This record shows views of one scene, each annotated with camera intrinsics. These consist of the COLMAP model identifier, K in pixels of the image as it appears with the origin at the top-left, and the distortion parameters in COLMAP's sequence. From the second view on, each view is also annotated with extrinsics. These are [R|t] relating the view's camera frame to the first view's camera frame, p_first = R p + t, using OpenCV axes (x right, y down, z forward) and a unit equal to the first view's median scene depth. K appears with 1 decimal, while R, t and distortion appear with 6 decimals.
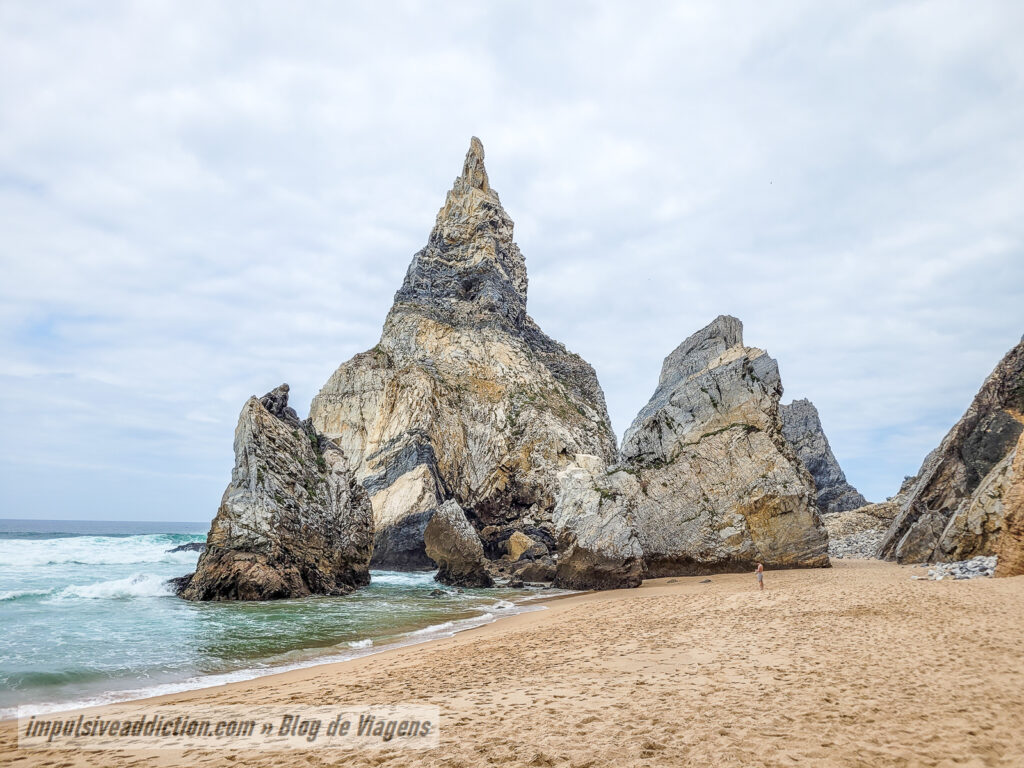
lens RADIAL K [[779.8, 0, 520.7], [0, 779.8, 385.2], [0, 0, 1]] dist [0.056187, -0.046050]
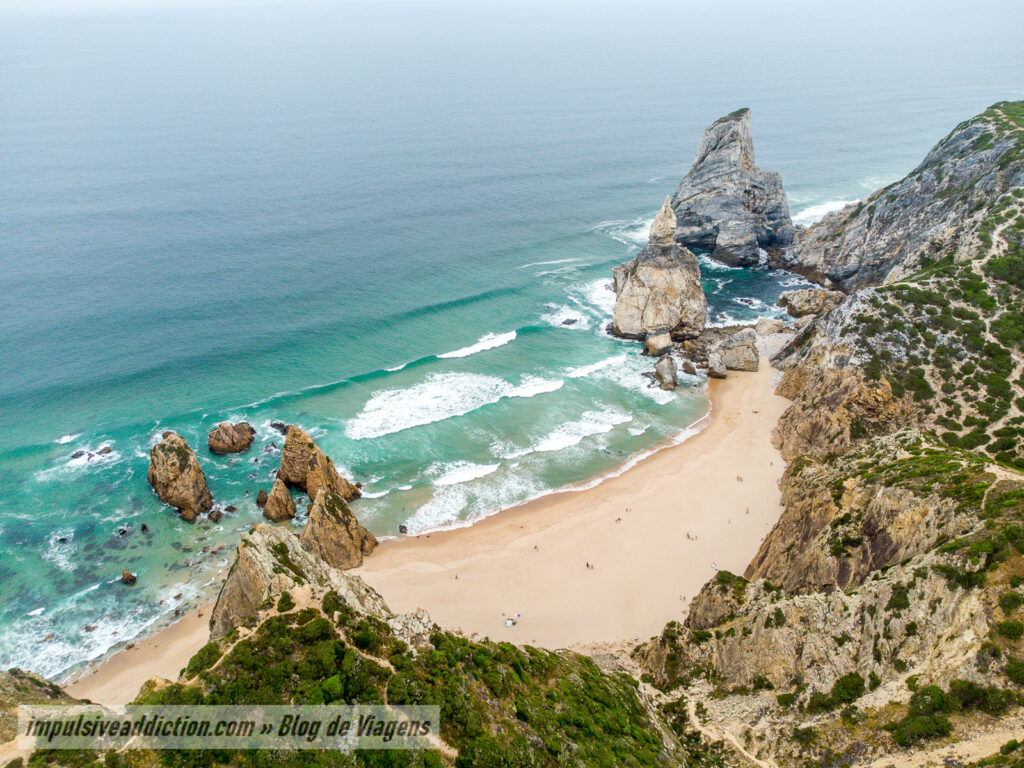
lens RADIAL K [[778.2, 0, 507.7], [0, 778.2, 384.0], [0, 0, 1]] dist [0.023463, 0.007596]
pose [[0.998528, -0.052367, 0.014158, -1.338511], [0.033202, 0.796363, 0.603907, -2.823765], [-0.042900, -0.602548, 0.796929, -3.102145]]
